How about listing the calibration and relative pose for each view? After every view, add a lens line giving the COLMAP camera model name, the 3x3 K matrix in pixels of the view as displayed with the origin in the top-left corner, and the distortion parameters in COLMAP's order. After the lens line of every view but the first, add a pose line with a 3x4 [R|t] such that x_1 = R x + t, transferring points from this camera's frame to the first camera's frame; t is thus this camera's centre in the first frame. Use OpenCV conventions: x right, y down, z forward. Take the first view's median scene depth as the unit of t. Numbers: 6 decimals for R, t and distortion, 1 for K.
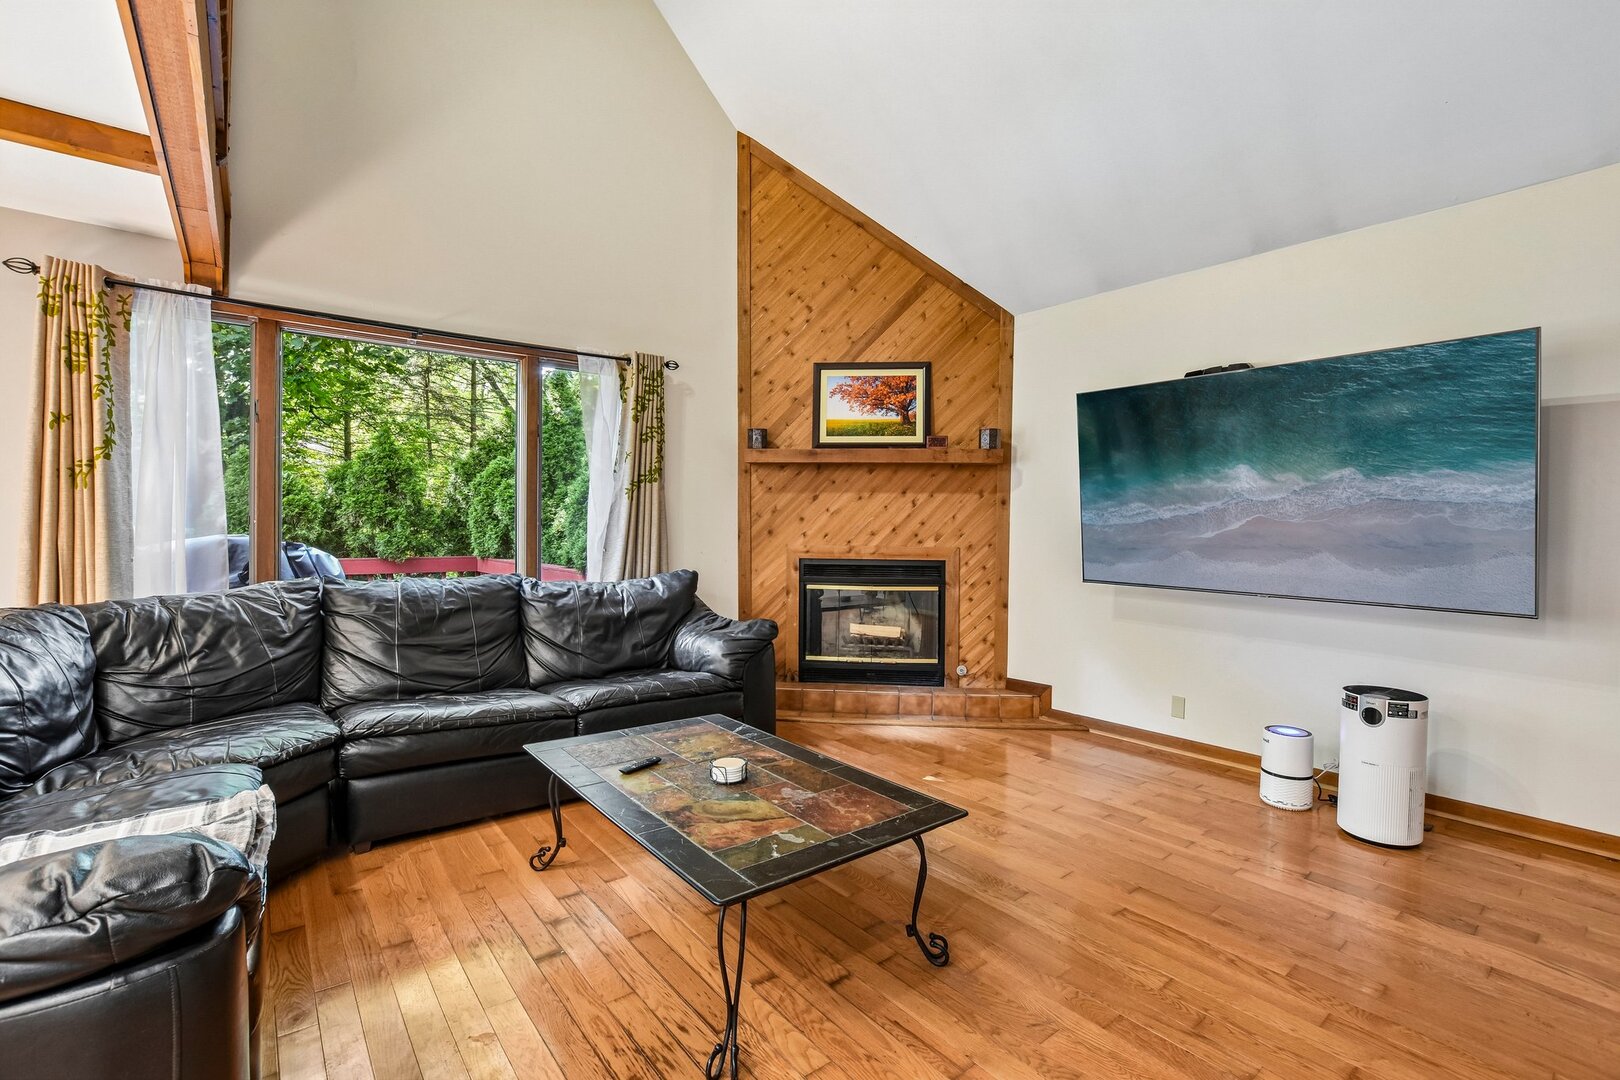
lens RADIAL K [[736.0, 0, 810.0], [0, 736.0, 540.0], [0, 0, 1]] dist [-0.001025, -0.000170]
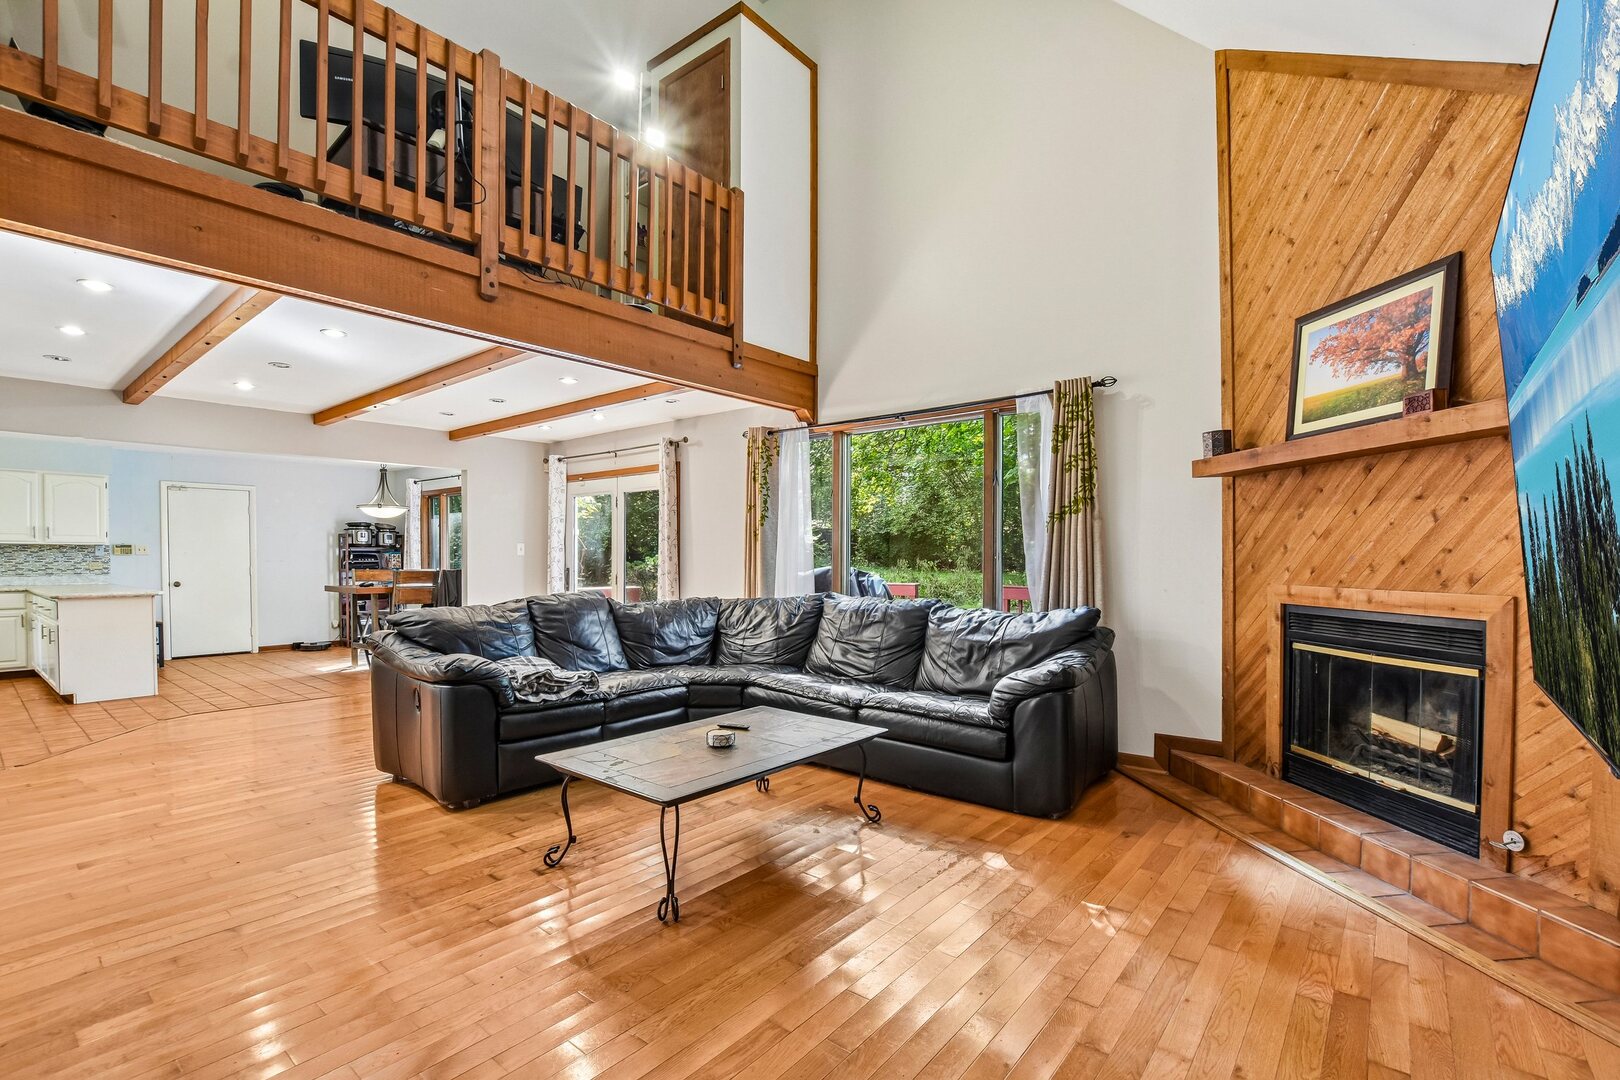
lens RADIAL K [[731.6, 0, 808.9], [0, 731.6, 582.2], [0, 0, 1]] dist [-0.000190, -0.000031]
pose [[0.230409, 0.025686, -0.972755, 0.579858], [-0.015188, 0.999625, 0.022798, -0.004569], [0.972975, 0.009521, 0.230713, 0.412001]]
